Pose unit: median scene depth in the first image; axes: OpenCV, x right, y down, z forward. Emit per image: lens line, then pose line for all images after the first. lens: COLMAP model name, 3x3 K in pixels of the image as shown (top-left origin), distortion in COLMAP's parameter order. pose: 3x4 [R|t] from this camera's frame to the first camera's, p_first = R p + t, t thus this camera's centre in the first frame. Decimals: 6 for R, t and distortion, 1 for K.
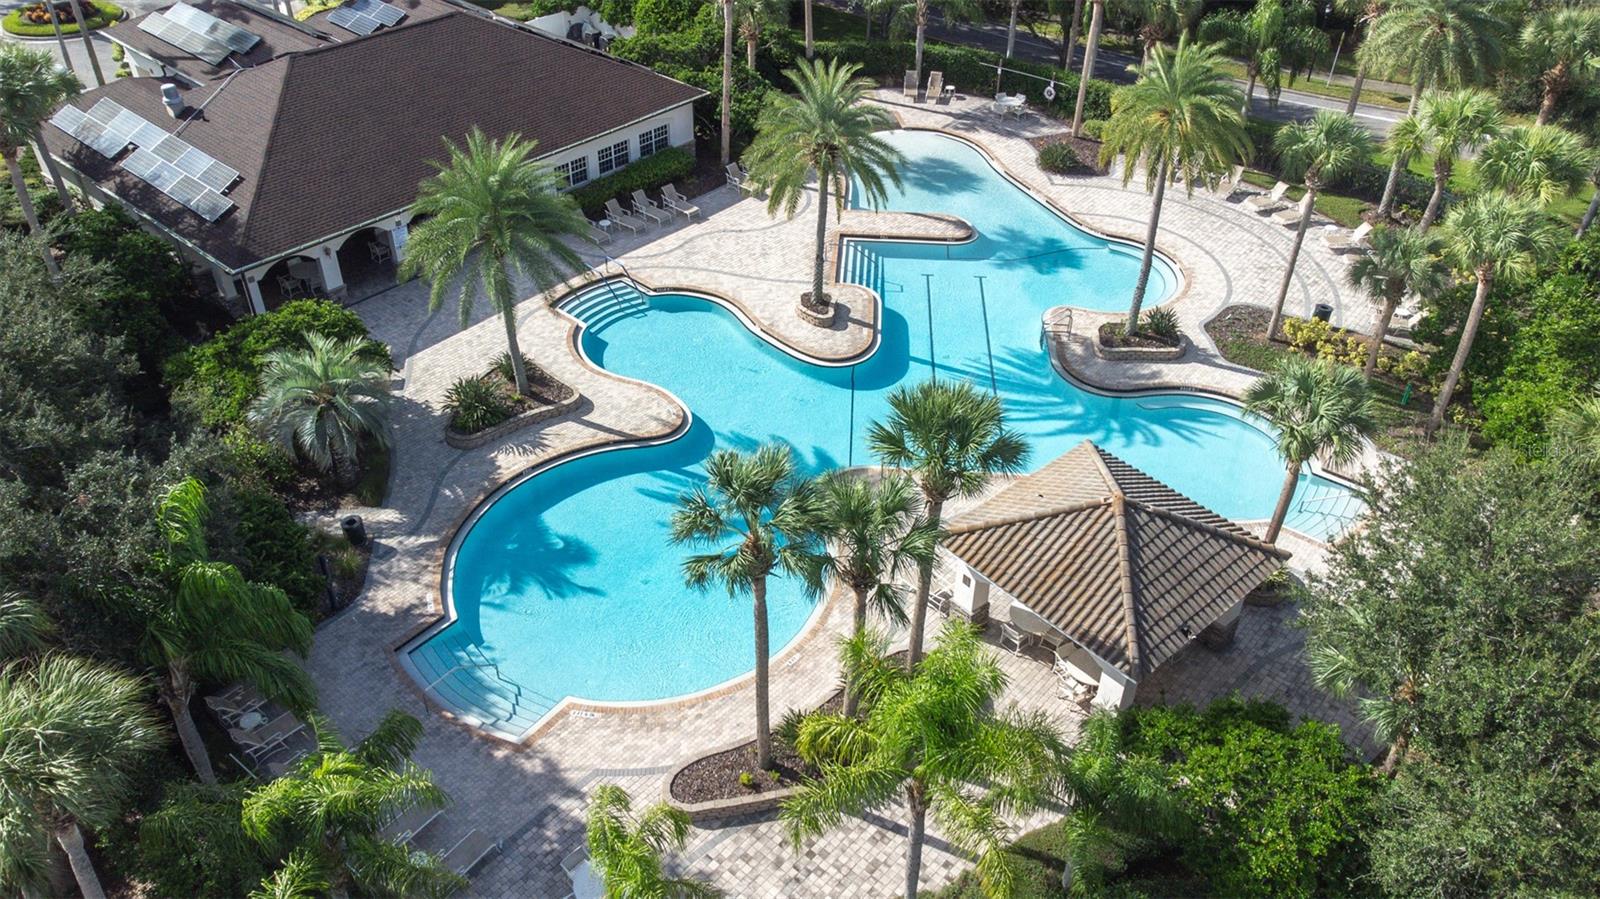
lens RADIAL K [[1196.6, 0, 791.0], [0, 1196.6, 433.9], [0, 0, 1]] dist [0.042748, -0.004679]
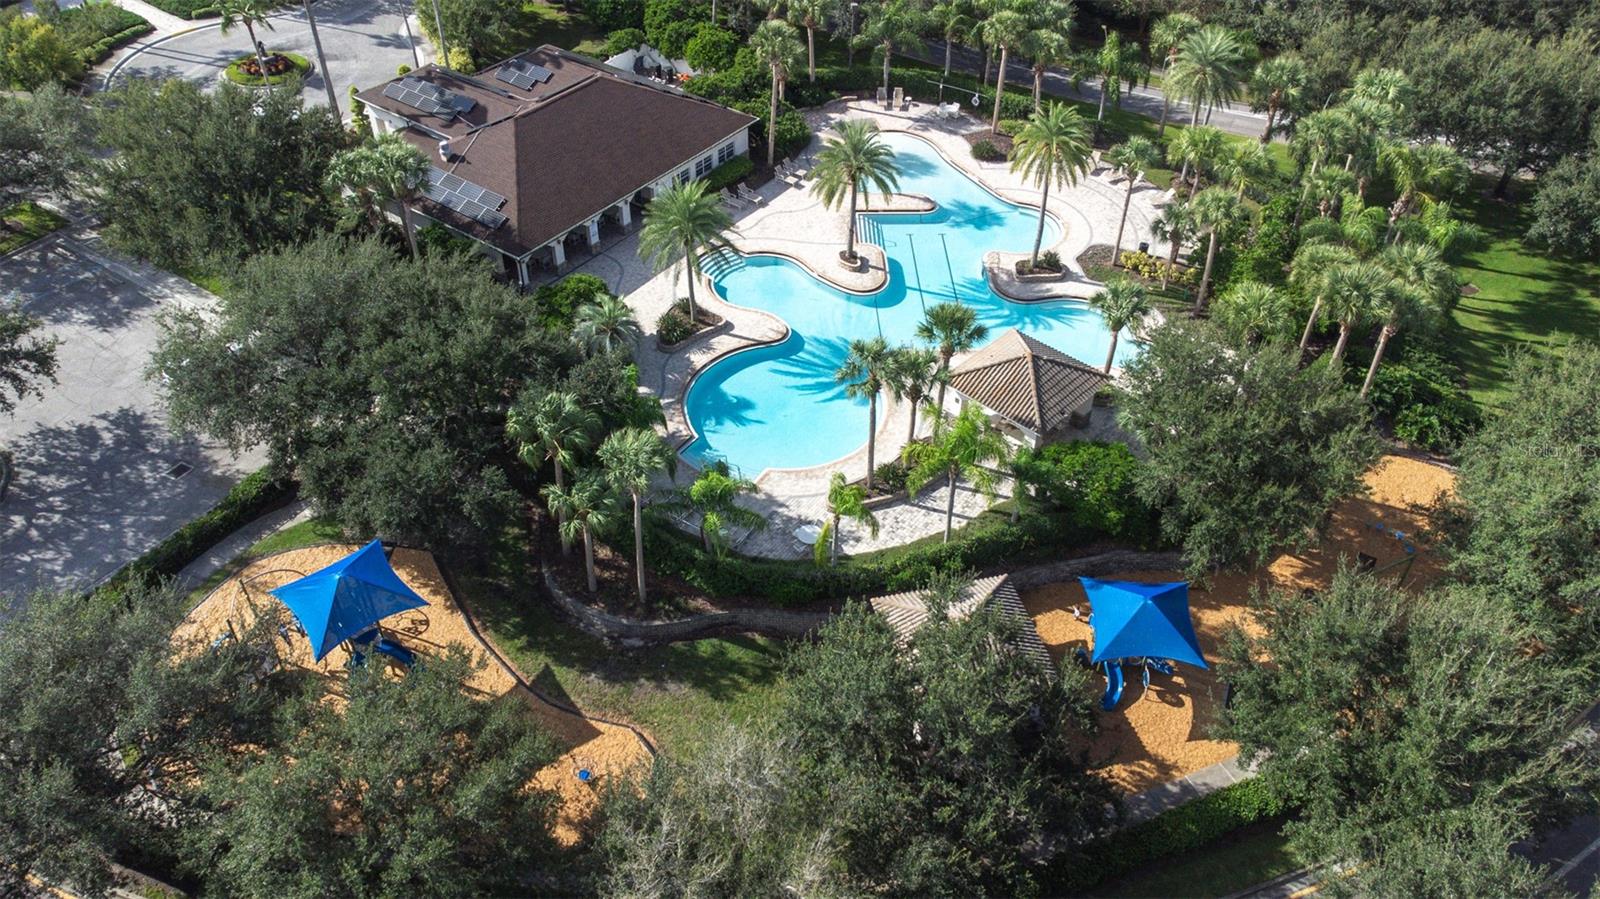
lens RADIAL K [[1196.6, 0, 788.2], [0, 1196.6, 439.5], [0, 0, 1]] dist [0.042748, -0.004679]
pose [[0.996276, -0.061172, 0.060765, -0.186947], [0.056568, 0.995593, 0.074801, 0.015274], [-0.065073, -0.071085, 0.995345, -0.703316]]
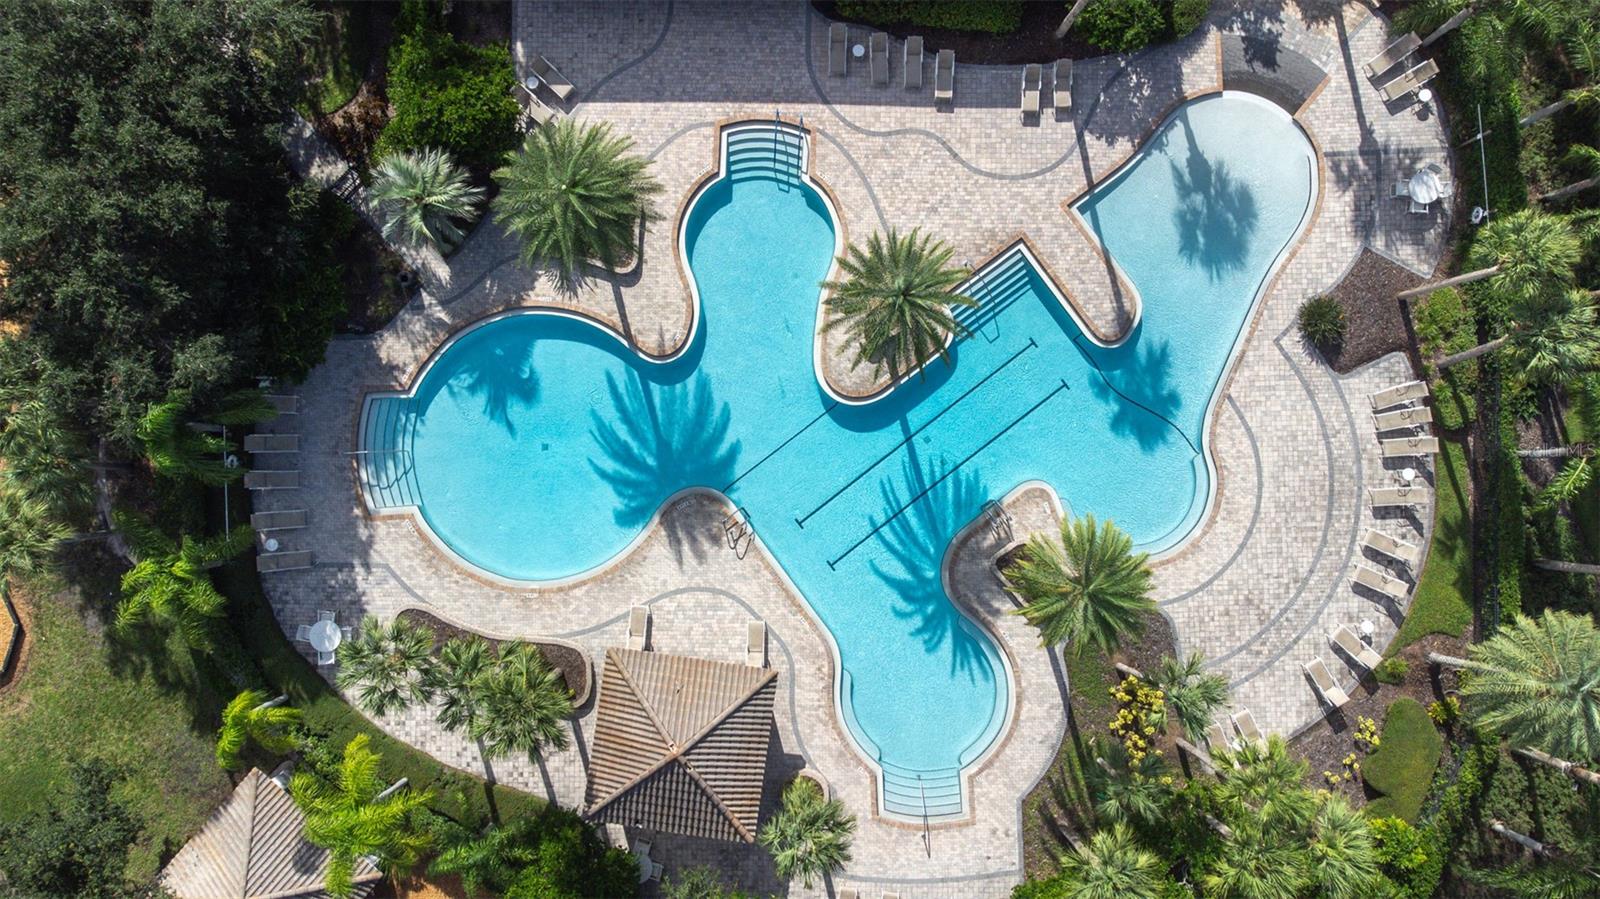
lens RADIAL K [[1196.6, 0, 795.2], [0, 1196.6, 445.8], [0, 0, 1]] dist [0.042748, -0.004679]
pose [[0.655944, 0.754425, -0.024103, 0.082117], [-0.455240, 0.420881, 0.784612, -0.884215], [0.602075, -0.503688, 0.619519, 0.252500]]
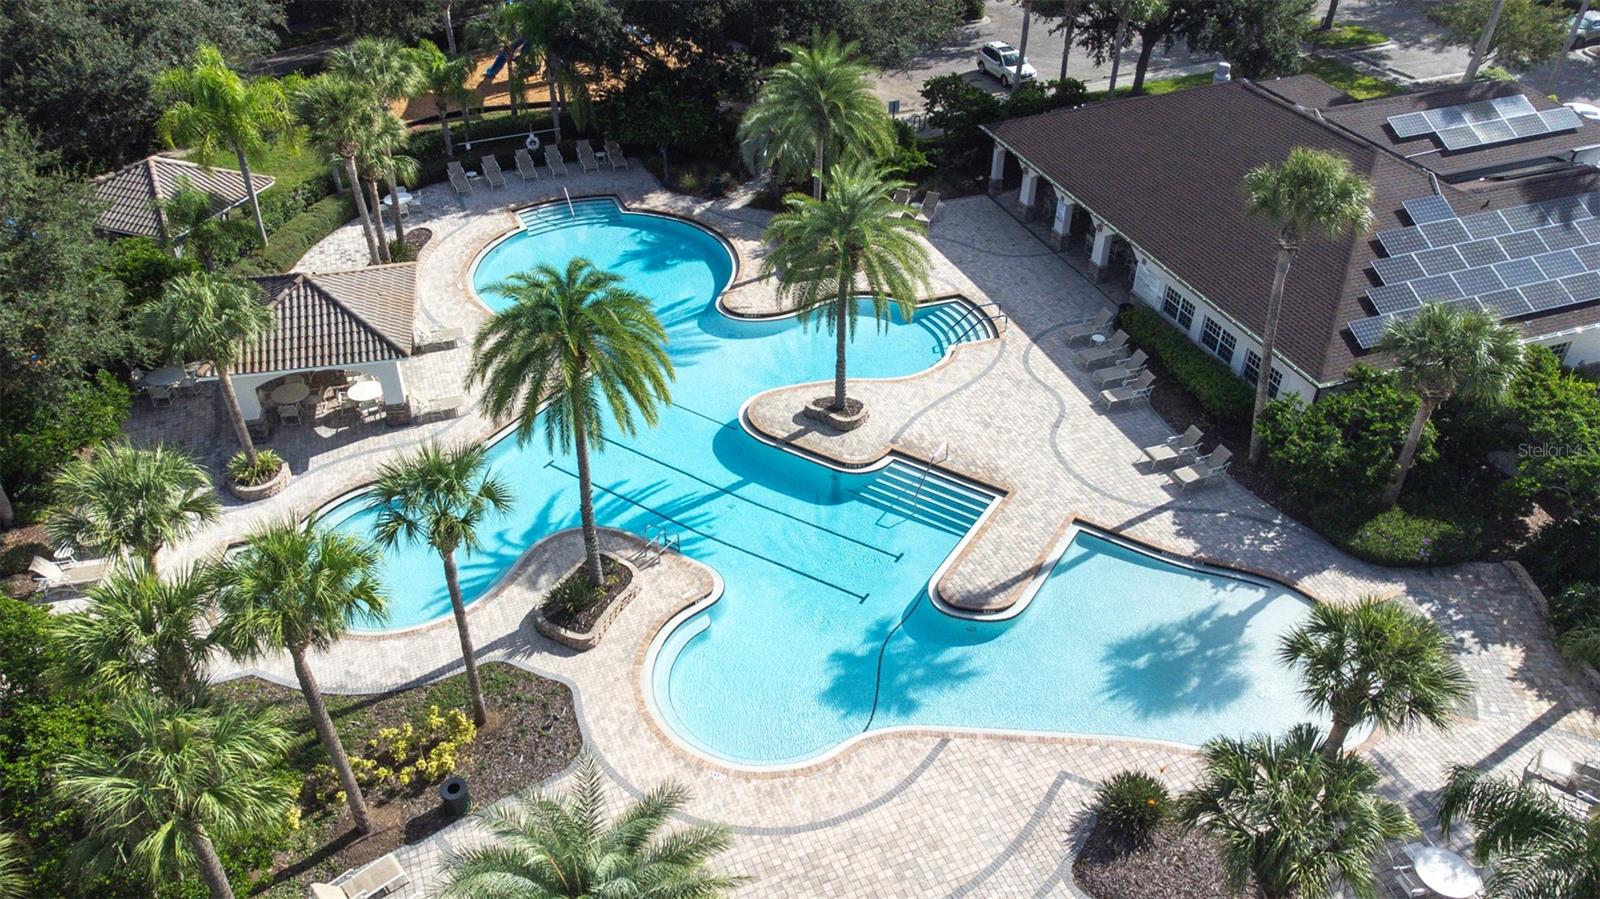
lens RADIAL K [[1196.6, 0, 793.1], [0, 1196.6, 439.8], [0, 0, 1]] dist [0.042748, -0.004679]
pose [[-0.472904, 0.504633, -0.722293, 0.730931], [-0.537175, 0.484669, 0.690318, -0.728442], [0.698430, 0.714452, 0.041874, 0.984629]]
